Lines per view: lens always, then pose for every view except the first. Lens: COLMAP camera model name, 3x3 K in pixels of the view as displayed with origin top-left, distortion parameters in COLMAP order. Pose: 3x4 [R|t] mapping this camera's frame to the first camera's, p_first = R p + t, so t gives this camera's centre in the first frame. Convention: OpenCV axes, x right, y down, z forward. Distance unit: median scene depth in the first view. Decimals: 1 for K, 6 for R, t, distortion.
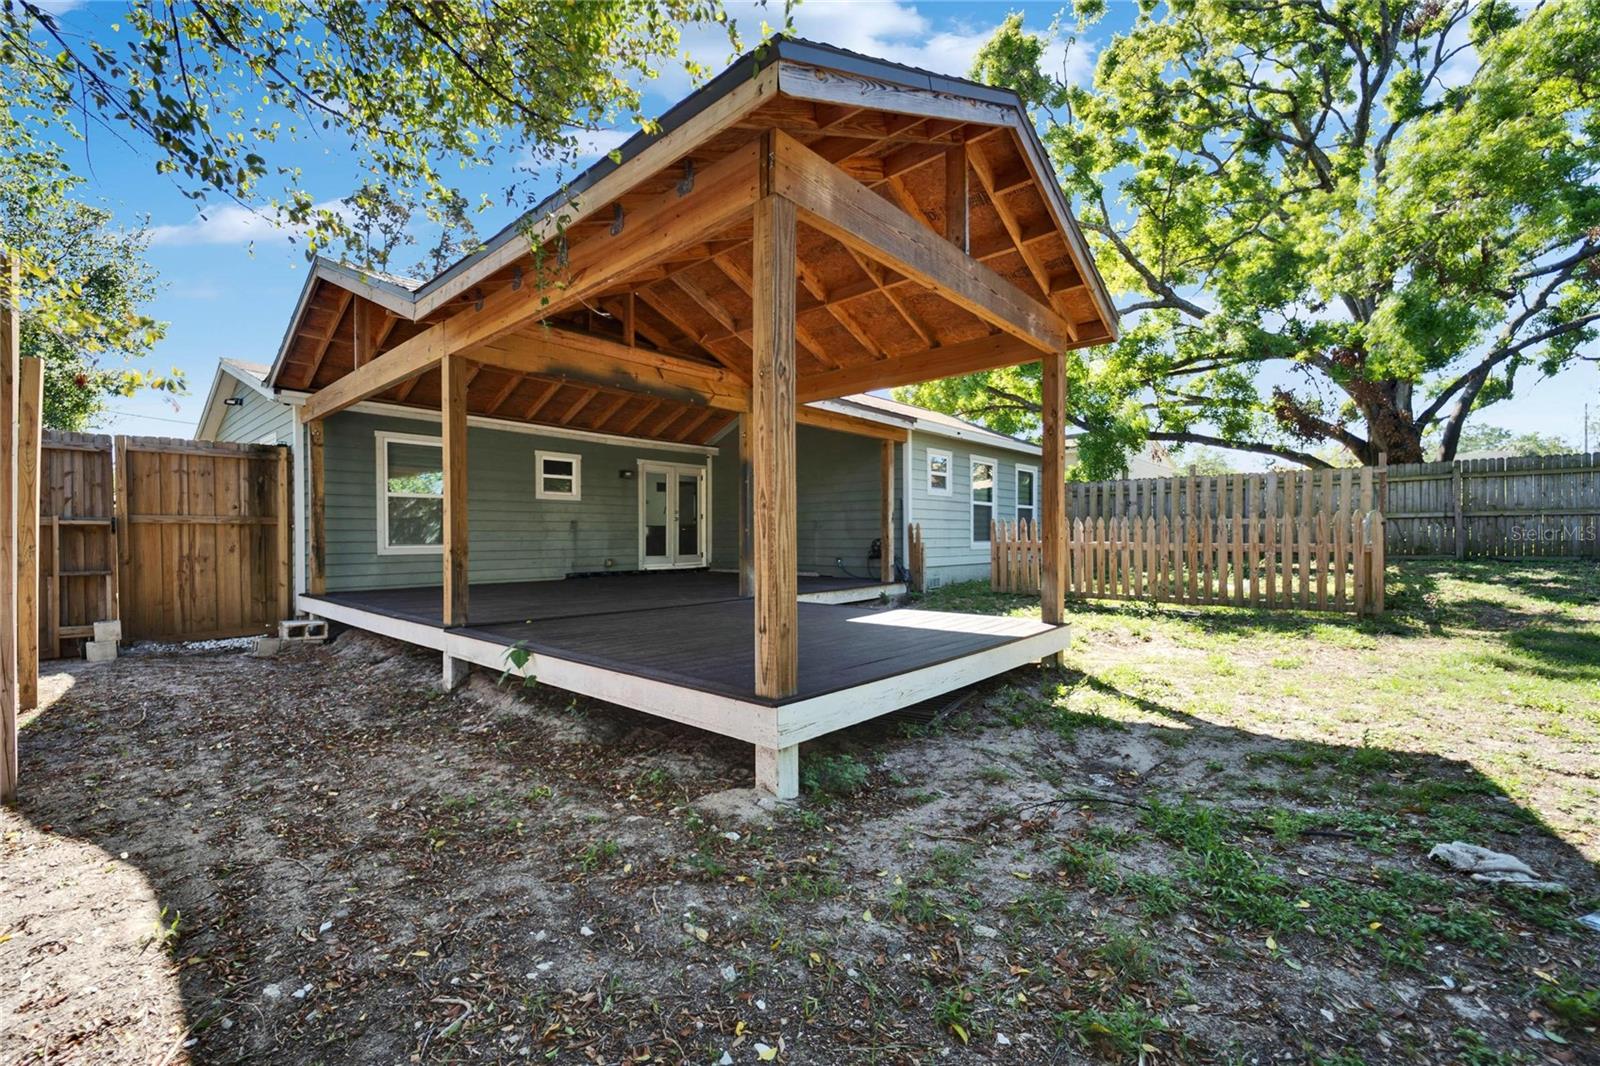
lens RADIAL K [[654.2, 0, 802.2], [0, 654.2, 555.3], [0, 0, 1]] dist [-0.001584, -0.000006]
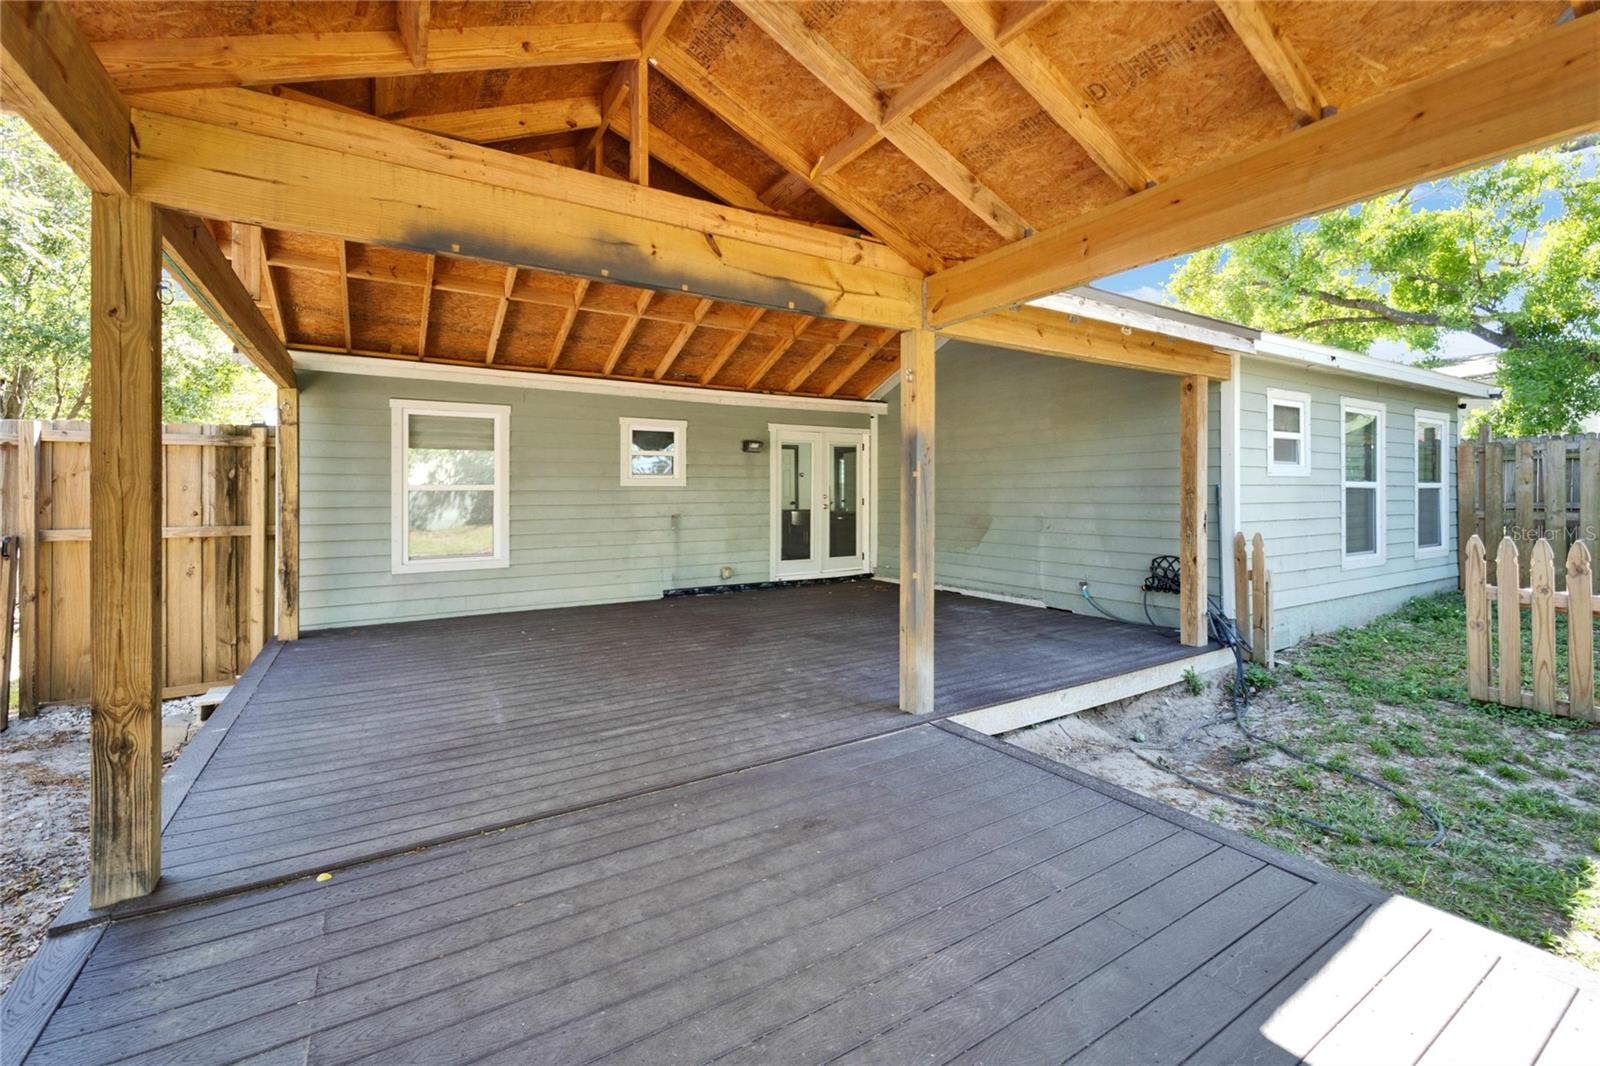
lens RADIAL K [[668.0, 0, 795.4], [0, 668.0, 491.7], [0, 0, 1]] dist [-0.000349, -0.000225]
pose [[0.957668, -0.001174, -0.287874, -0.019853], [-0.006890, 0.999612, -0.026997, -0.059377], [0.287794, 0.027838, 0.957288, 0.351158]]
